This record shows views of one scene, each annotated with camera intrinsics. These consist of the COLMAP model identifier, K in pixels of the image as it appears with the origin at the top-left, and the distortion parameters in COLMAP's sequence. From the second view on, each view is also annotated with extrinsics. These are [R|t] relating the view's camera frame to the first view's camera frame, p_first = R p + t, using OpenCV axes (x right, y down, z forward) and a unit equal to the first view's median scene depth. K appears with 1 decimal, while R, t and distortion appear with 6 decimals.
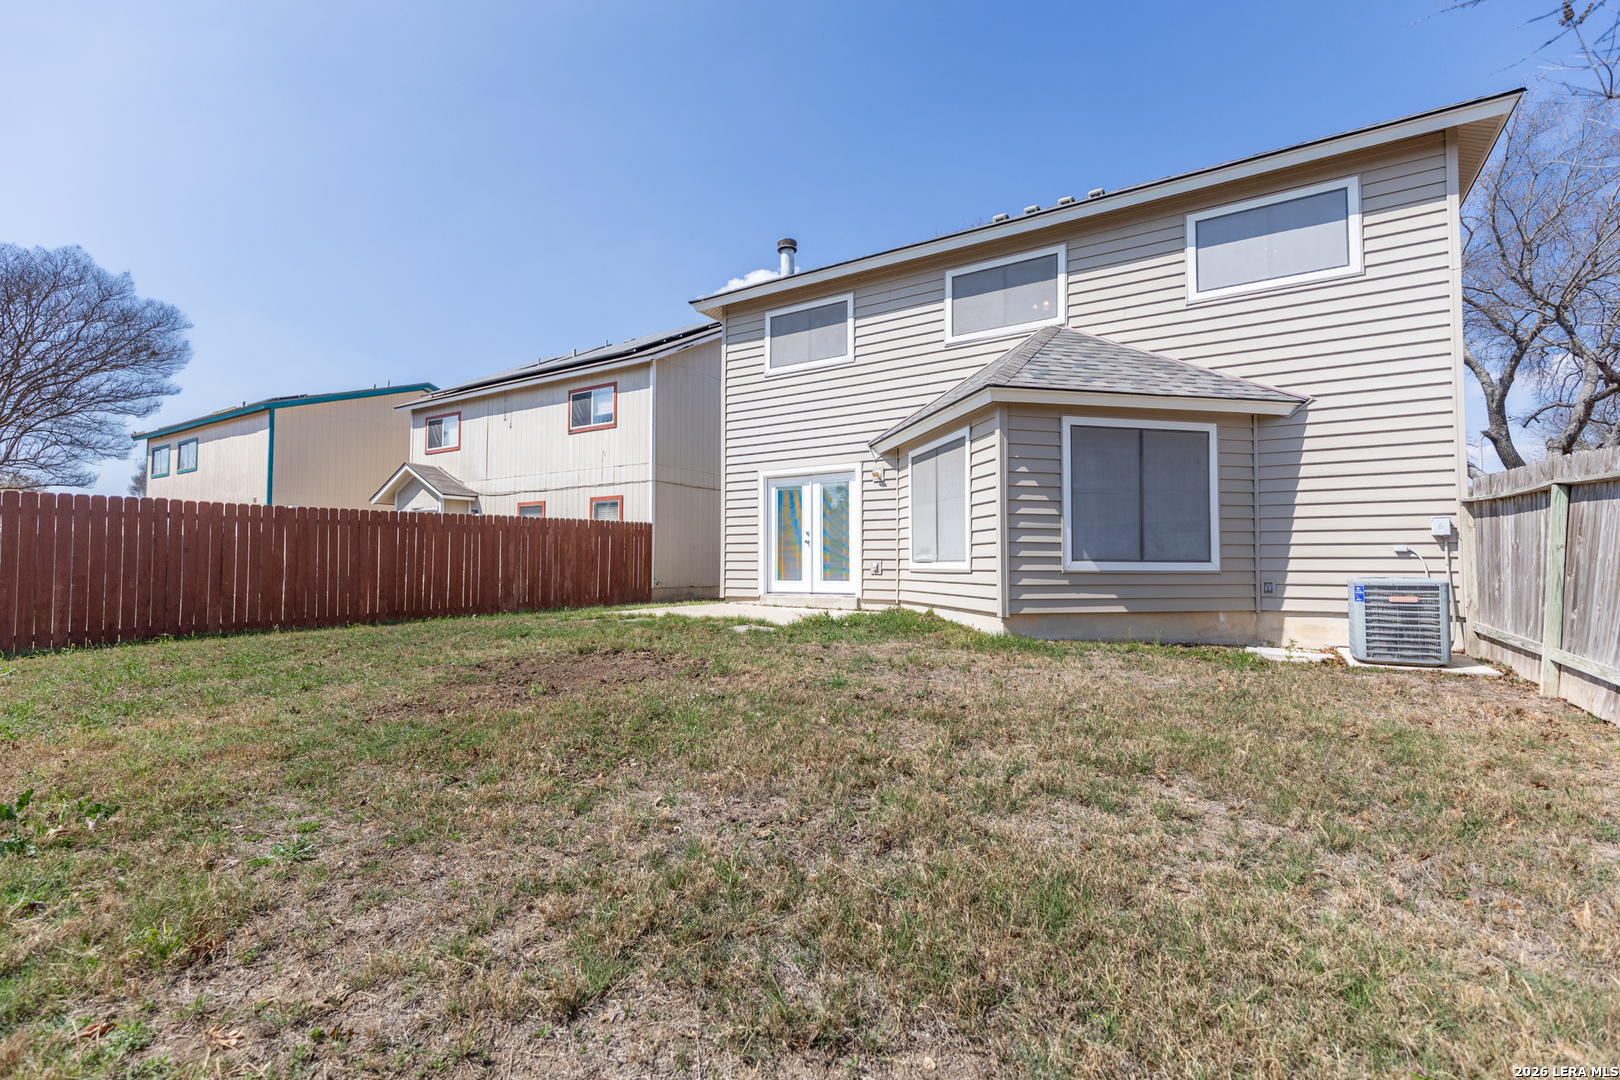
lens RADIAL K [[733.2, 0, 805.7], [0, 733.2, 538.5], [0, 0, 1]] dist [-0.000356, 0.000074]
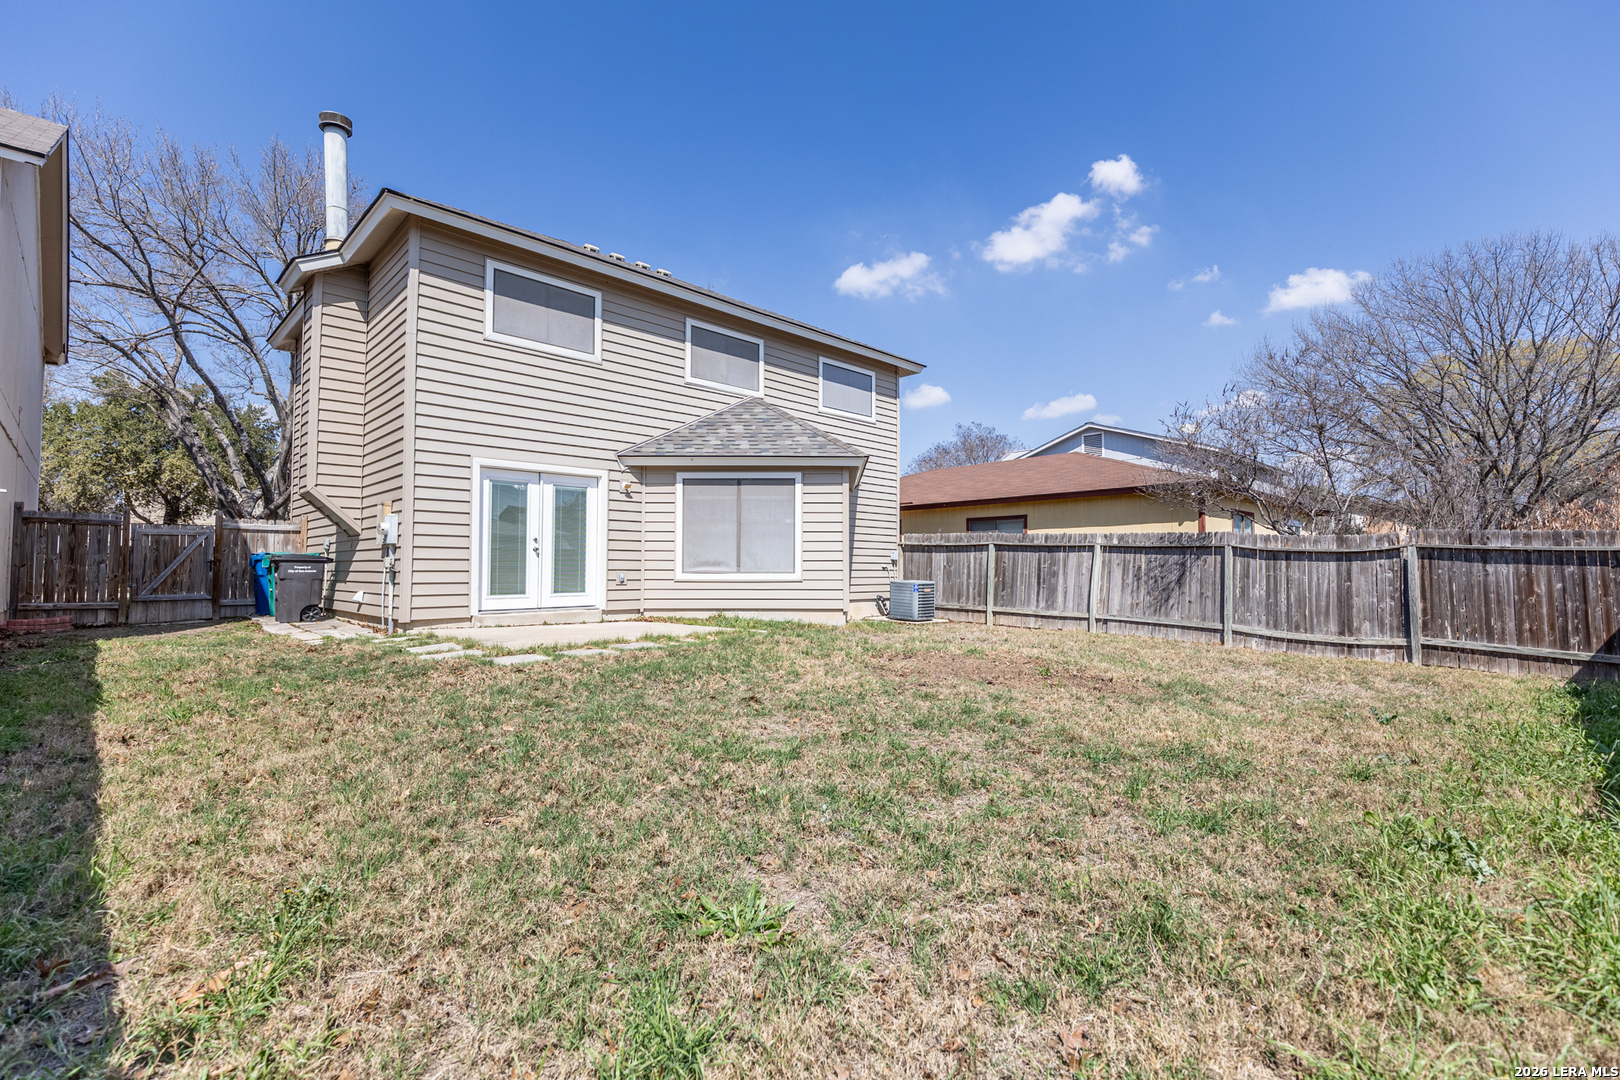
lens RADIAL K [[733.2, 0, 804.9], [0, 733.2, 552.7], [0, 0, 1]] dist [-0.000356, 0.000074]
pose [[0.222093, 0.030229, 0.974557, -0.813593], [-0.030939, 0.999234, -0.023944, 0.020277], [-0.974534, -0.024834, 0.222859, 0.524541]]
